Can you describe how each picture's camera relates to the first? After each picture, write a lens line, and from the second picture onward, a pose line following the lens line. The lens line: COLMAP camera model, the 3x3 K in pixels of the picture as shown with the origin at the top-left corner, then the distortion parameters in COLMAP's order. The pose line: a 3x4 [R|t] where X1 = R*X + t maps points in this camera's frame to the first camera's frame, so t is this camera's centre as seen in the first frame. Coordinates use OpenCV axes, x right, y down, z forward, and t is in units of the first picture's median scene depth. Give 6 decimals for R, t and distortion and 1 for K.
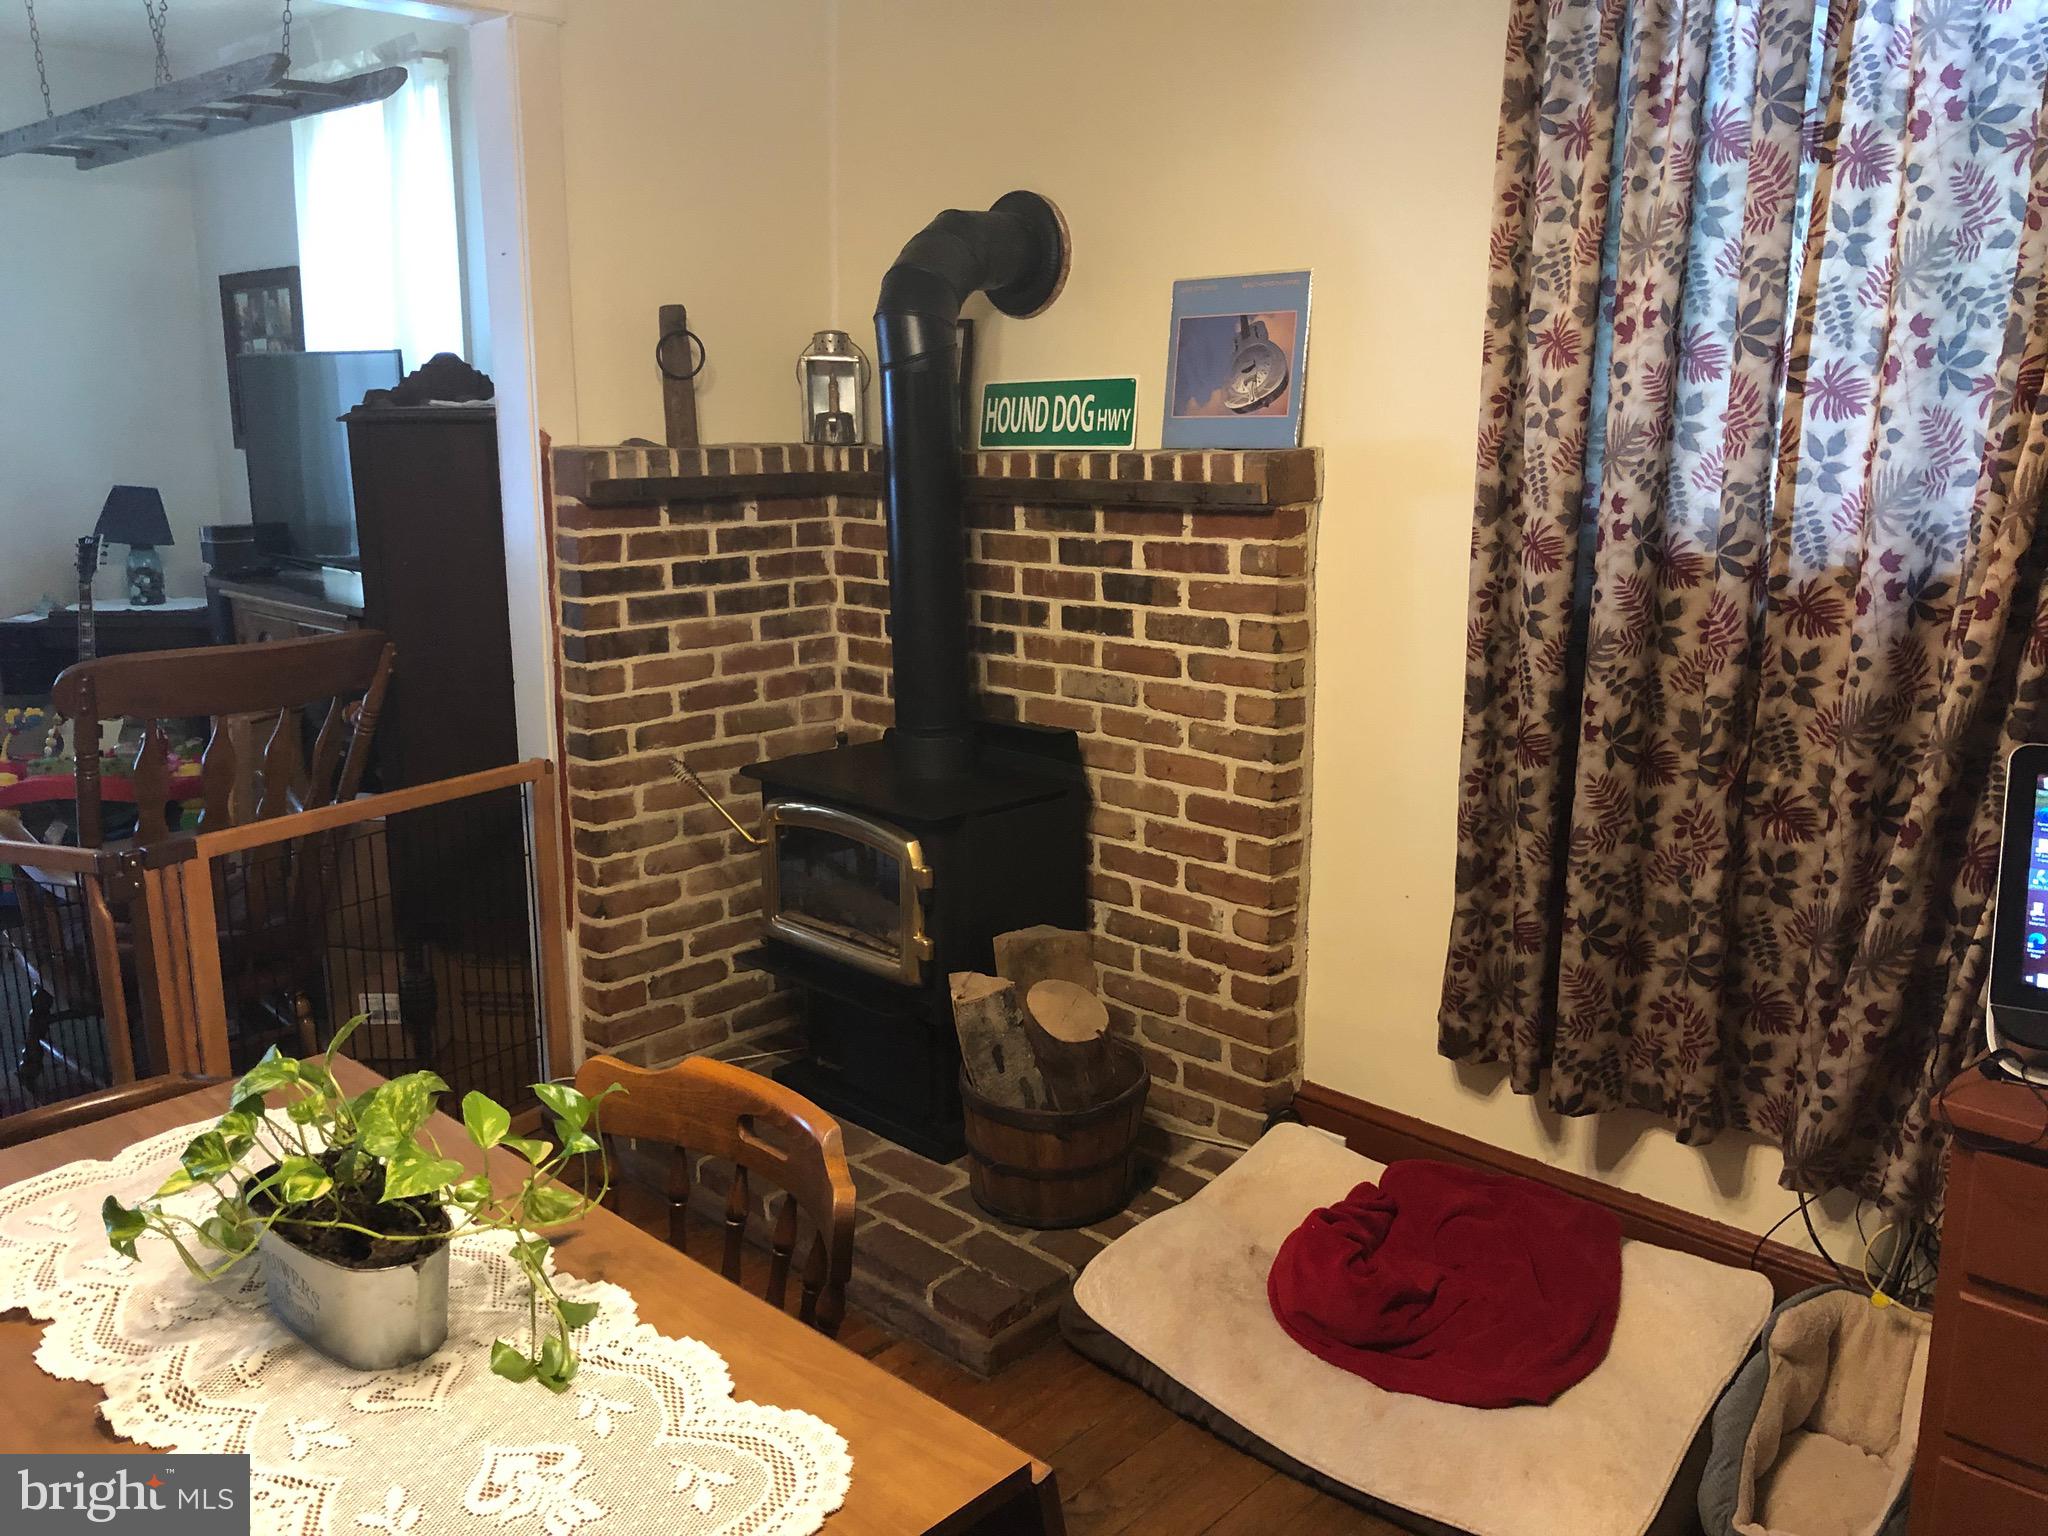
lens RADIAL K [[1669.1, 0, 1074.4], [0, 1669.1, 741.9], [0, 0, 1]] dist [0.011018, -0.010721]
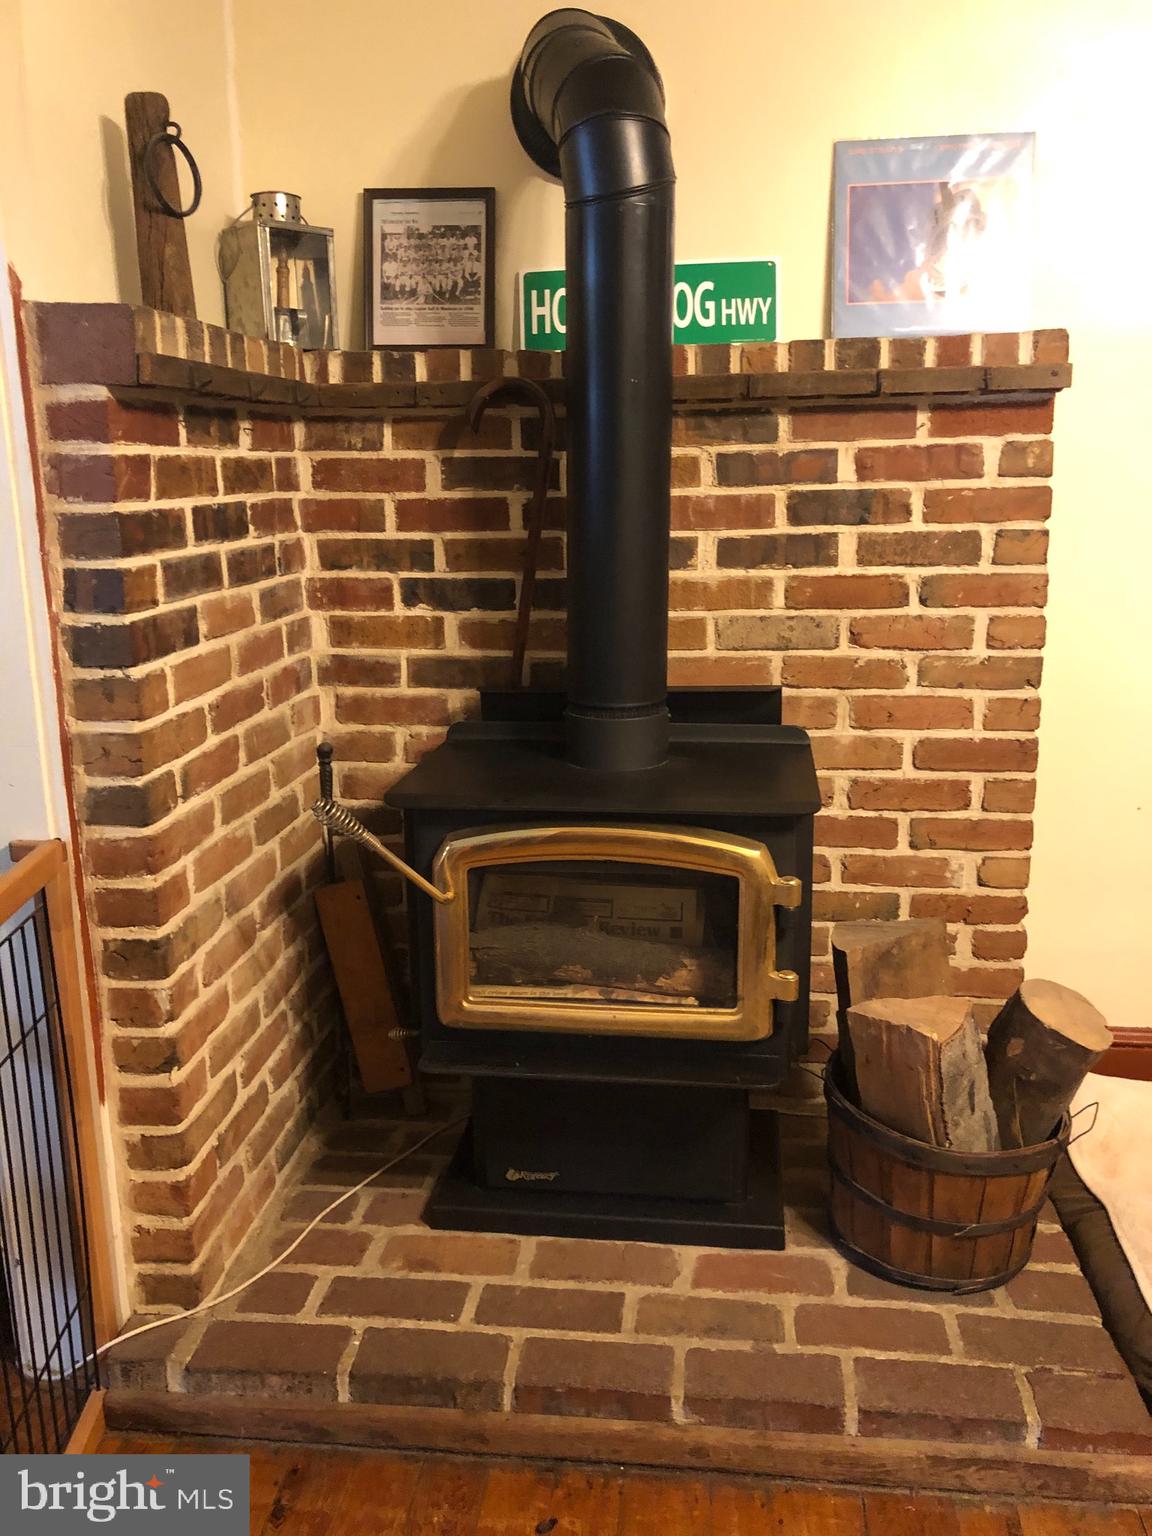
lens RADIAL K [[1251.9, 0, 579.9], [0, 1251.9, 760.2], [0, 0, 1]] dist [0.011018, -0.010721]
pose [[0.802927, -0.142910, 0.578693, -0.439304], [0.130412, 0.989431, 0.063398, -0.021991], [-0.581637, 0.024564, 0.813078, 0.549074]]
